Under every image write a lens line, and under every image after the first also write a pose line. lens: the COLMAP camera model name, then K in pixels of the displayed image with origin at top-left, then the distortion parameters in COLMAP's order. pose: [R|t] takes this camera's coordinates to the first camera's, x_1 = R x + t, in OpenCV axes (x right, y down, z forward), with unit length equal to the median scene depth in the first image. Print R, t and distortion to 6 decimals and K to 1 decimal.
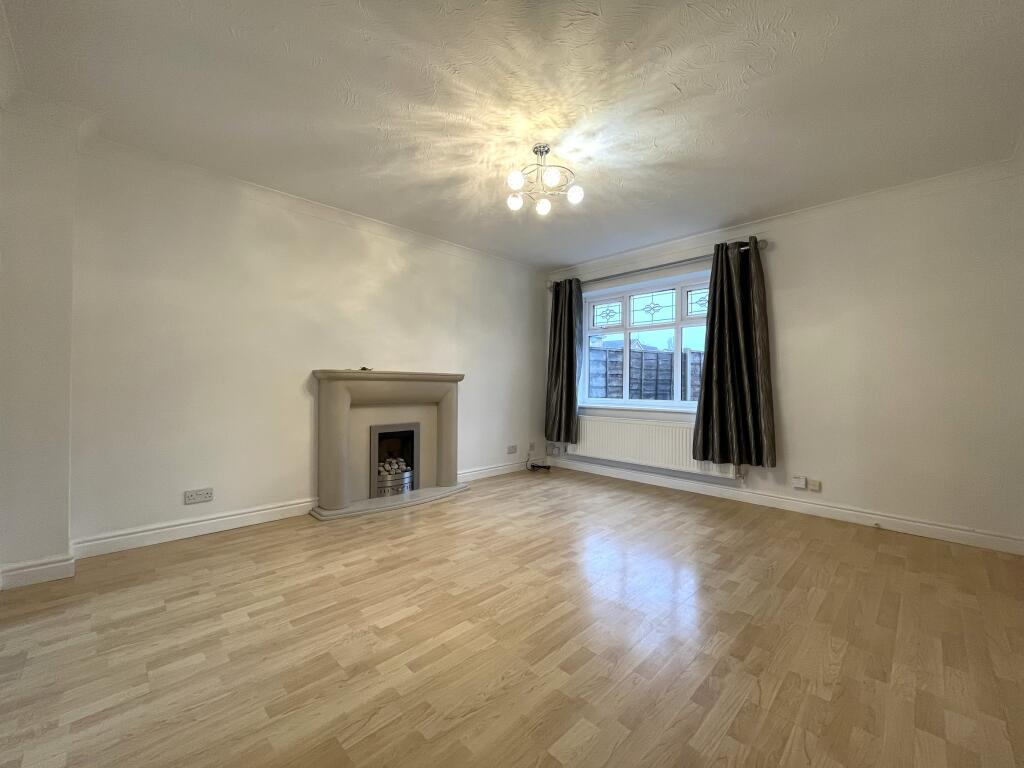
lens RADIAL K [[414.6, 0, 509.4], [0, 414.6, 385.2], [0, 0, 1]] dist [-0.002031, 0.000034]
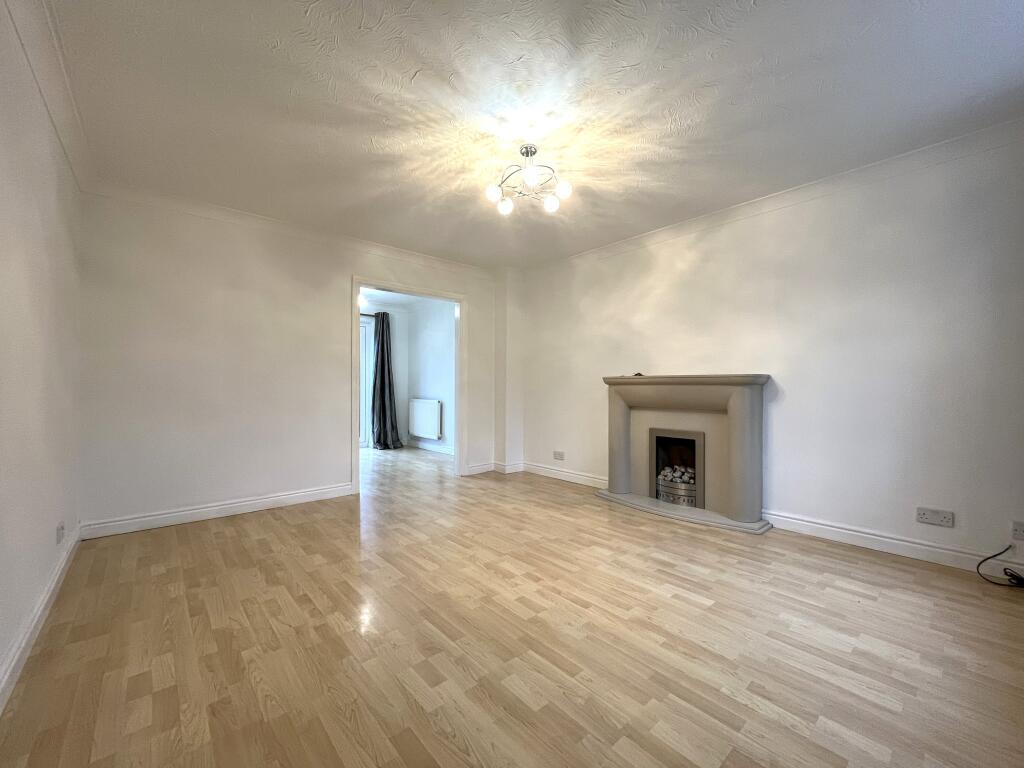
lens RADIAL K [[414.6, 0, 509.4], [0, 414.6, 385.2], [0, 0, 1]] dist [-0.002031, 0.000034]
pose [[-0.063549, -0.013051, -0.997893, 0.842681], [-0.002360, 0.999914, -0.012927, 0.004498], [0.997976, 0.001534, -0.063574, 0.808140]]
